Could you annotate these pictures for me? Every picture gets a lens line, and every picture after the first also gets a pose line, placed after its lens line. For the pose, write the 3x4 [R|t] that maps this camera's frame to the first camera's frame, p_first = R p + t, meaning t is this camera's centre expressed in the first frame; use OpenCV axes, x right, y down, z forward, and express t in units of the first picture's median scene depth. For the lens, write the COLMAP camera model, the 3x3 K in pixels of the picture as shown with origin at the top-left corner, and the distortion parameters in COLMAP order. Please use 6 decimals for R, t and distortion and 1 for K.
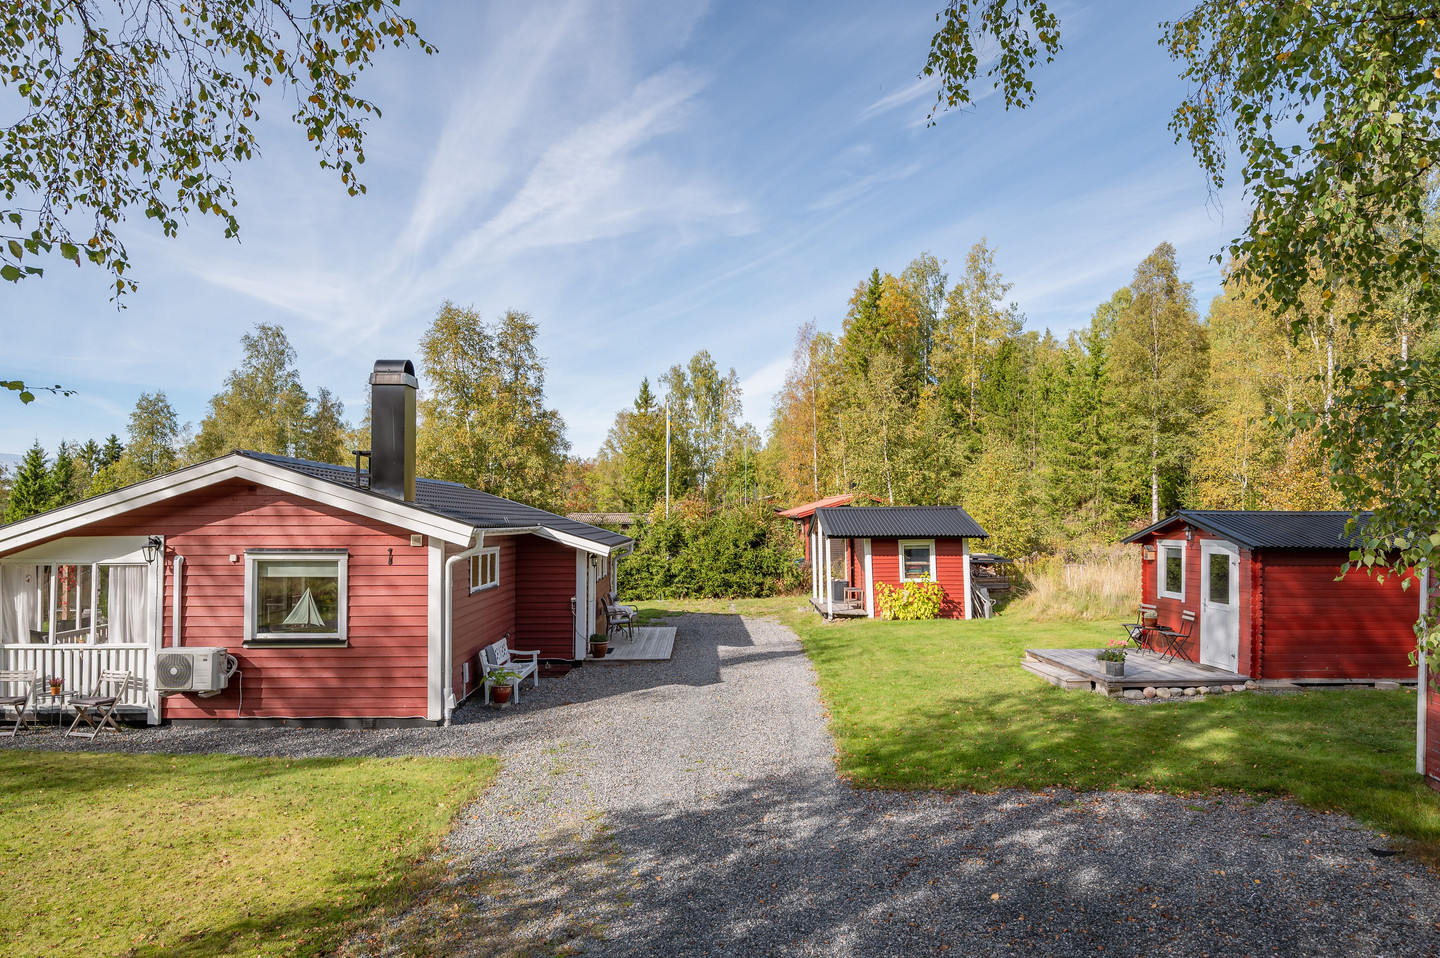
lens RADIAL K [[864.8, 0, 716.2], [0, 864.8, 504.4], [0, 0, 1]] dist [0.000633, 0.000200]
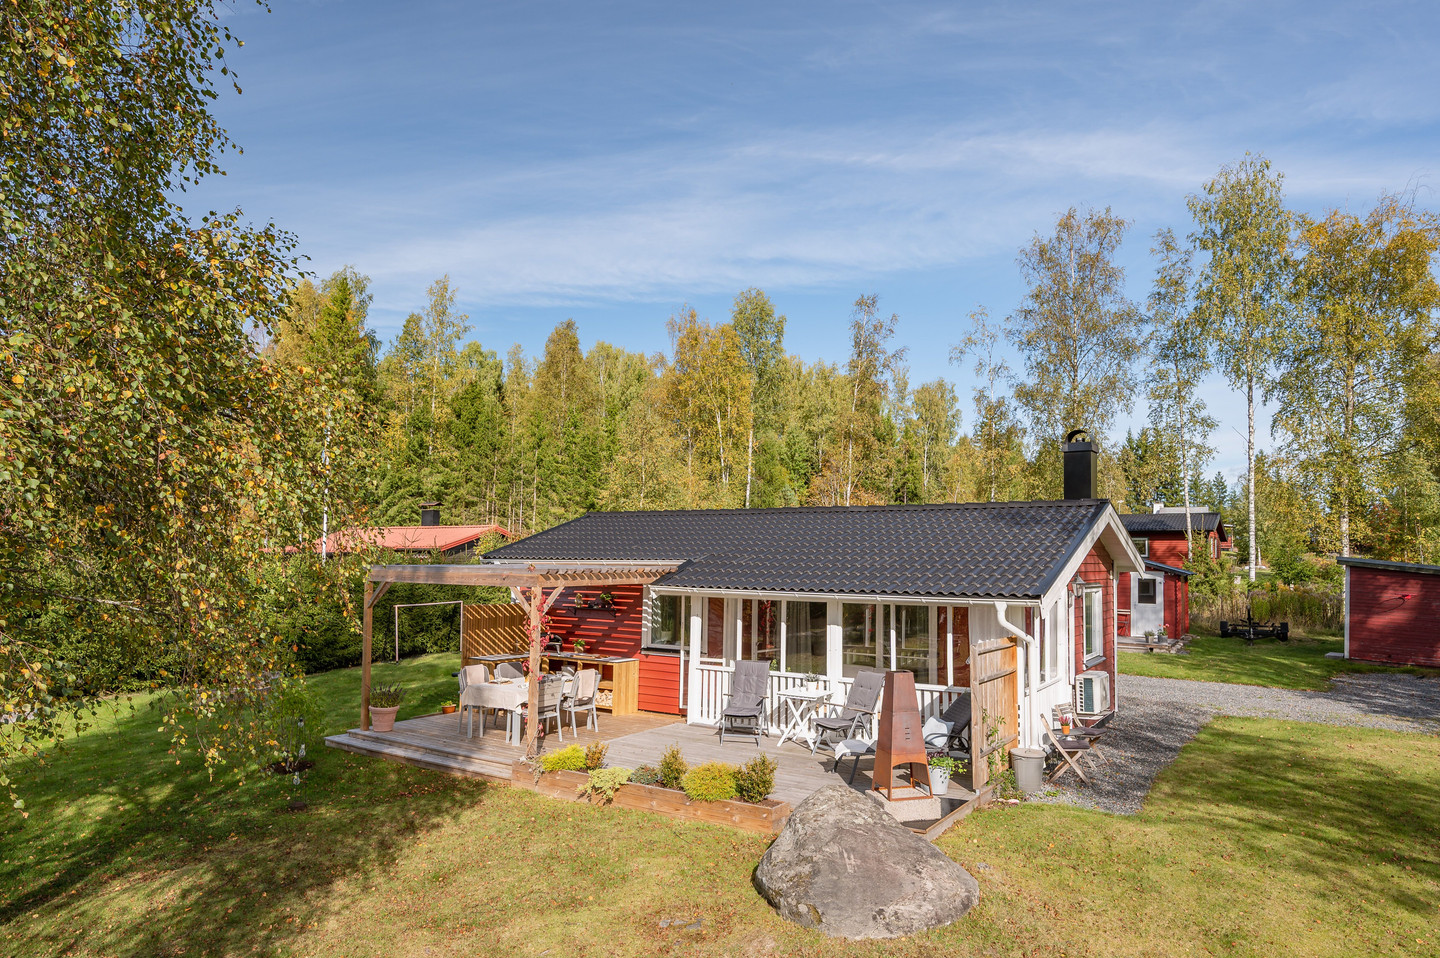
lens RADIAL K [[885.9, 0, 729.3], [0, 885.9, 509.9], [0, 0, 1]] dist [-0.000457, -0.000703]
pose [[0.570404, 0.050415, 0.819815, -1.507297], [-0.026120, 0.998723, -0.043243, 0.012543], [-0.820949, 0.003253, 0.570993, 0.591100]]
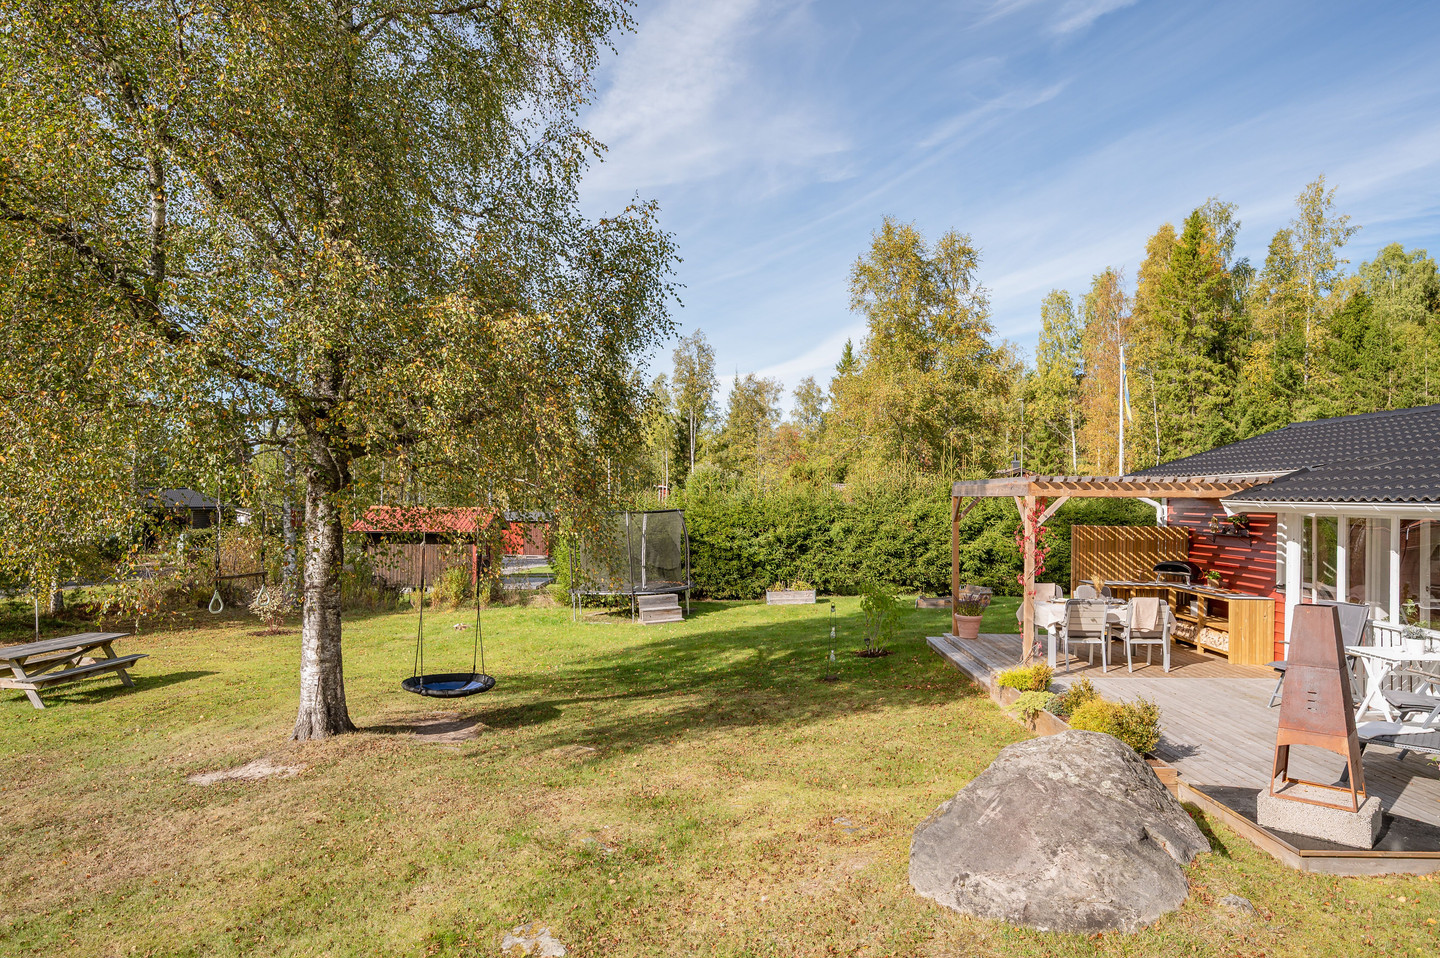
lens RADIAL K [[867.6, 0, 736.8], [0, 867.6, 481.3], [0, 0, 1]] dist [-0.000787, -0.000579]
pose [[0.999713, 0.010973, -0.021286, -1.171139], [-0.010987, 0.999940, -0.000536, 0.044027], [0.021279, 0.000769, 0.999773, 0.452866]]
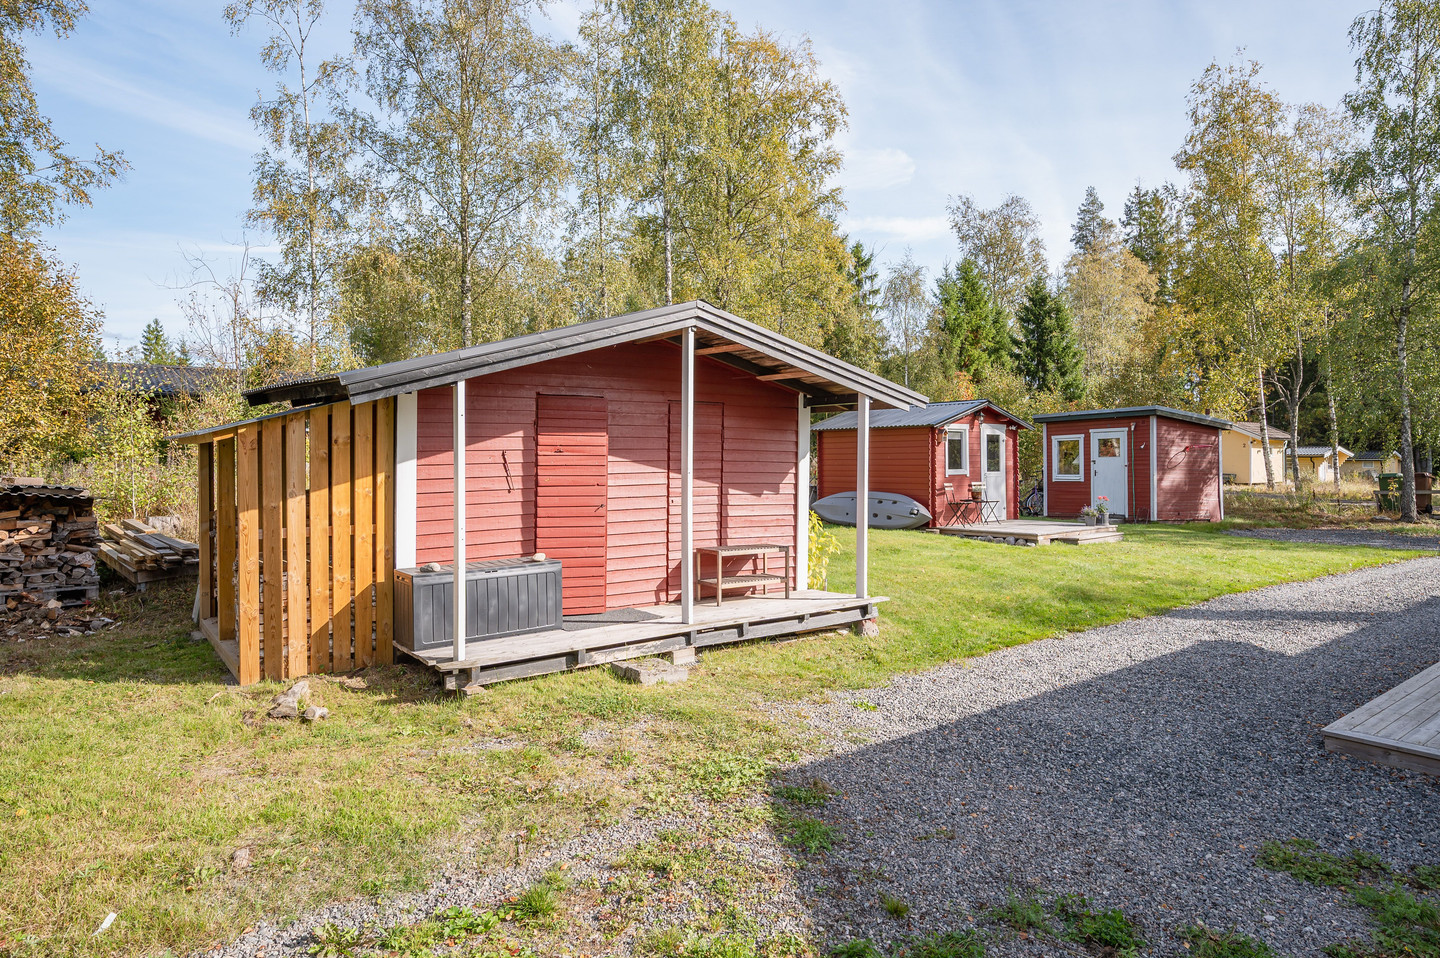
lens RADIAL K [[895.9, 0, 739.0], [0, 895.9, 452.7], [0, 0, 1]] dist [-0.001636, -0.002524]
pose [[-0.624295, 0.008910, 0.781138, -0.239995], [-0.003178, 0.999898, -0.013945, 0.099551], [-0.781182, -0.011188, -0.624203, 2.034561]]
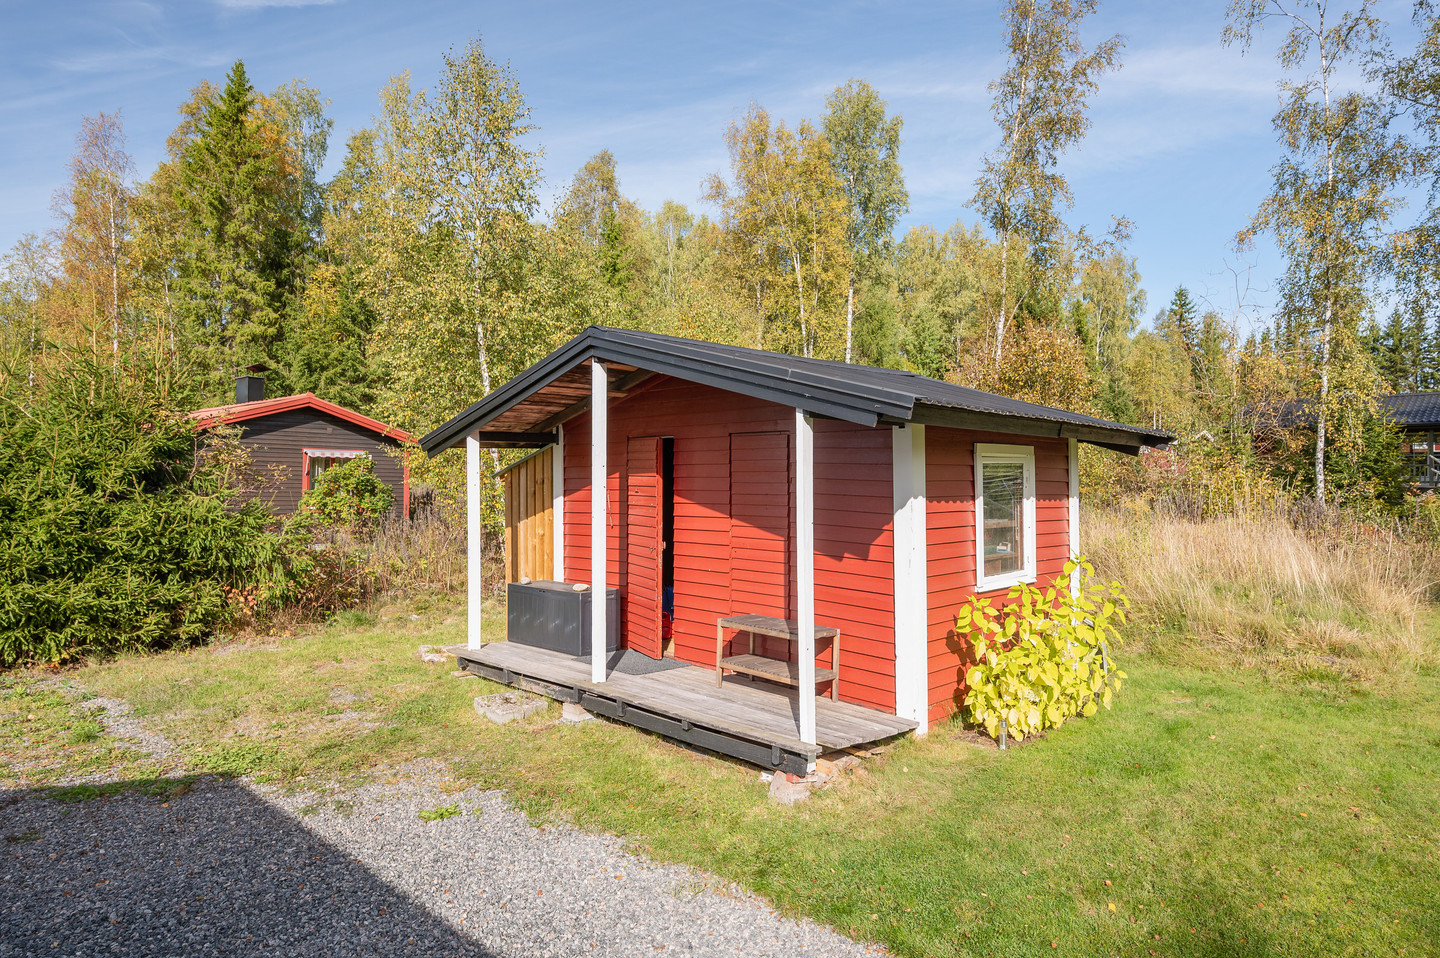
lens RADIAL K [[867.6, 0, 736.8], [0, 867.6, 481.3], [0, 0, 1]] dist [-0.000787, -0.000579]
pose [[0.689795, 0.010950, 0.723922, -0.079309], [-0.023312, 0.999703, 0.007092, 0.082753], [-0.723629, -0.021768, 0.689846, 1.333903]]
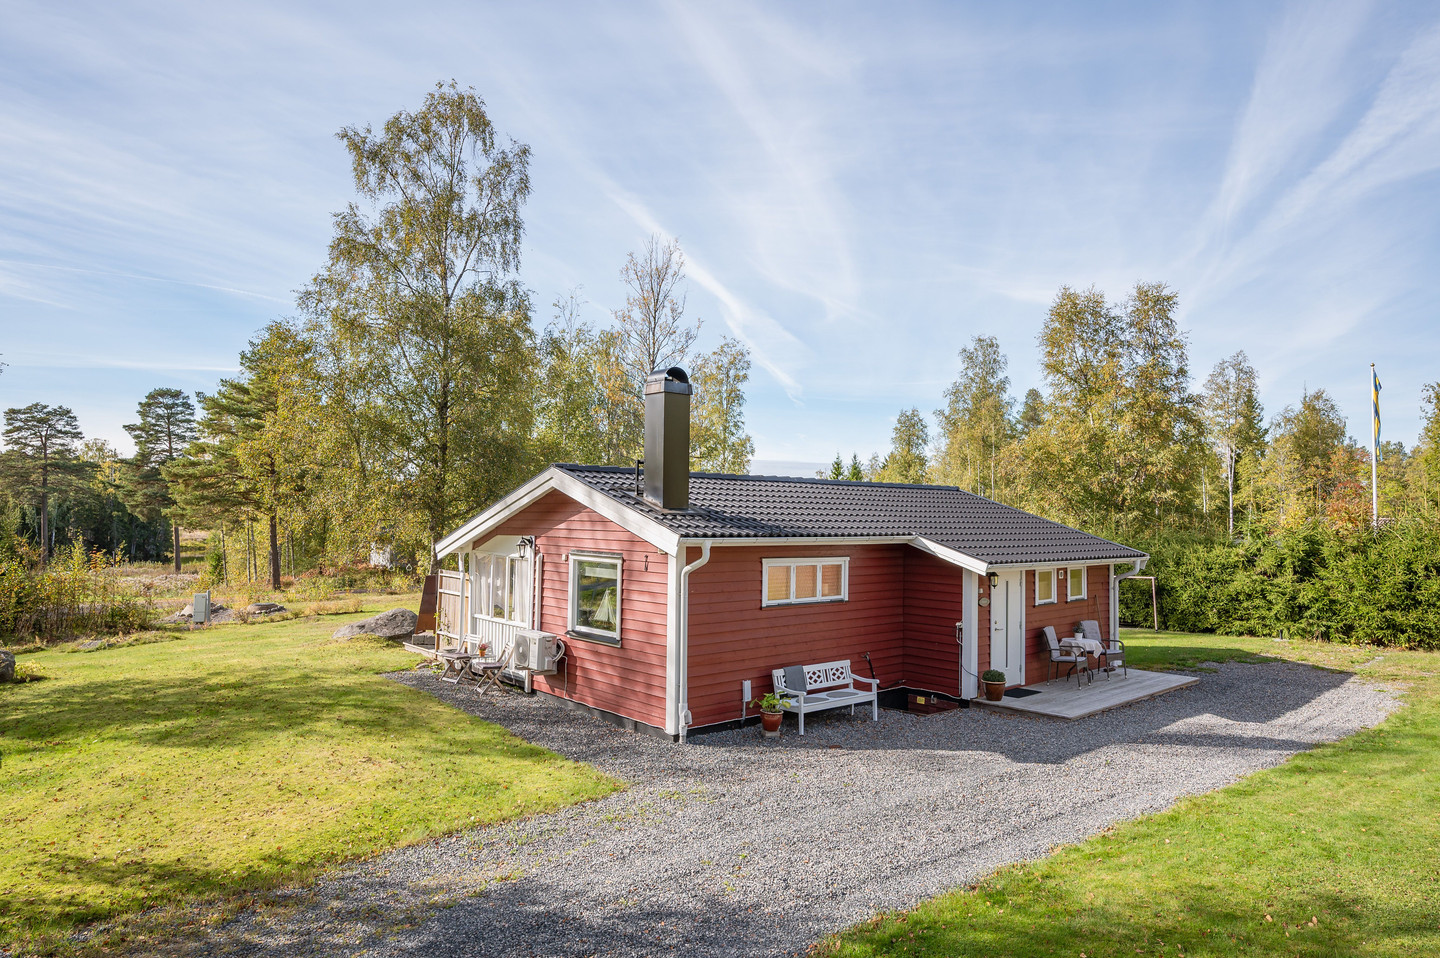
lens RADIAL K [[867.6, 0, 736.8], [0, 867.6, 481.3], [0, 0, 1]] dist [-0.000787, -0.000579]
pose [[0.662392, -0.019698, -0.748898, 0.381971], [-0.000481, 0.999643, -0.026719, -0.006803], [0.749157, 0.018059, 0.662146, 0.340362]]
